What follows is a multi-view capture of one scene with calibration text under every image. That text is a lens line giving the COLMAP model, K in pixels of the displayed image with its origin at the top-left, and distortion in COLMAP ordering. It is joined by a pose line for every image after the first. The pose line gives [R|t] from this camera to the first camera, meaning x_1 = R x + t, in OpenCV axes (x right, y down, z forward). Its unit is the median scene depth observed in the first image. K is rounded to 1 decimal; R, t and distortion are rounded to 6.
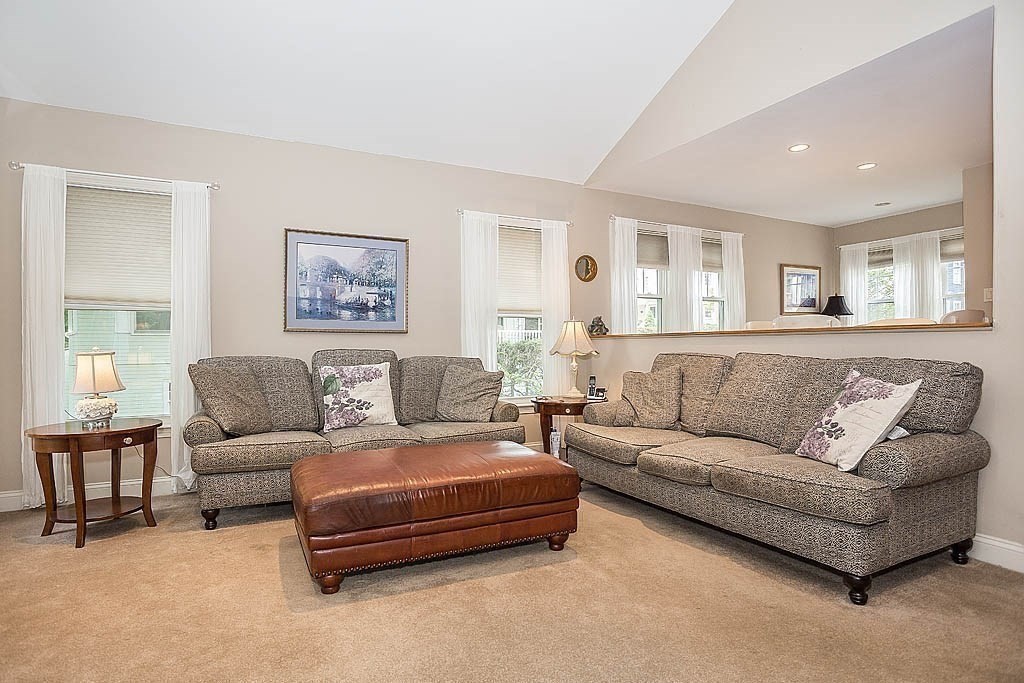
lens RADIAL K [[543.0, 0, 512.0], [0, 543.0, 341.5], [0, 0, 1]] dist [-0.000499, 0.000116]
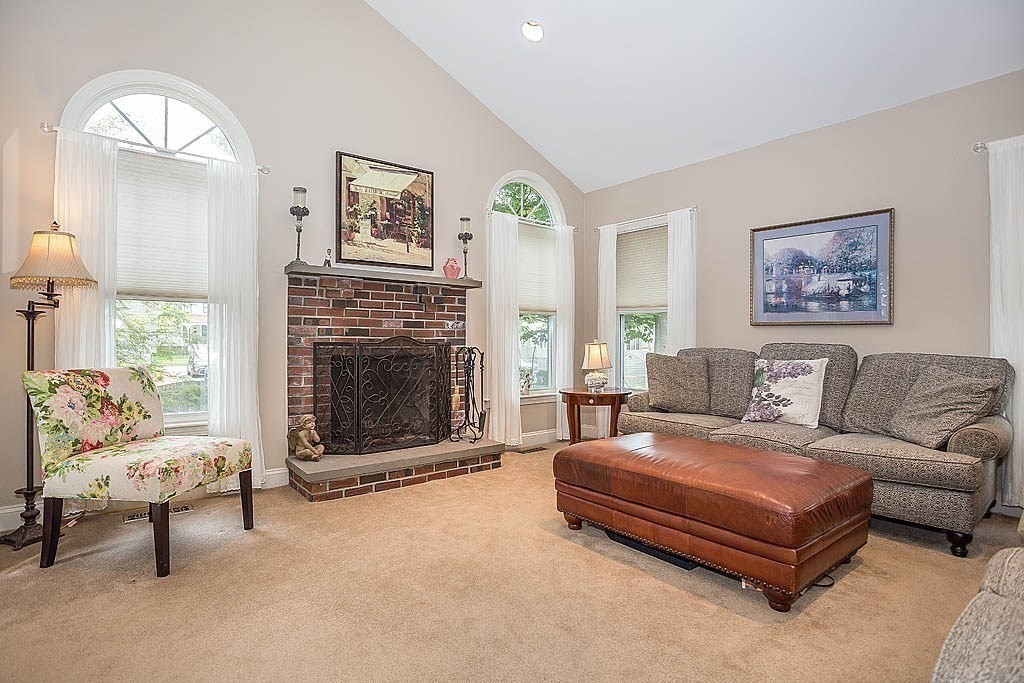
lens RADIAL K [[502.3, 0, 512.0], [0, 502.3, 341.5], [0, 0, 1]] dist [-0.026267, 0.000114]
pose [[0.254188, 0.010076, -0.967102, 0.390992], [0.003869, 0.999927, 0.011434, -0.000330], [0.967147, -0.006648, 0.254130, 0.275953]]
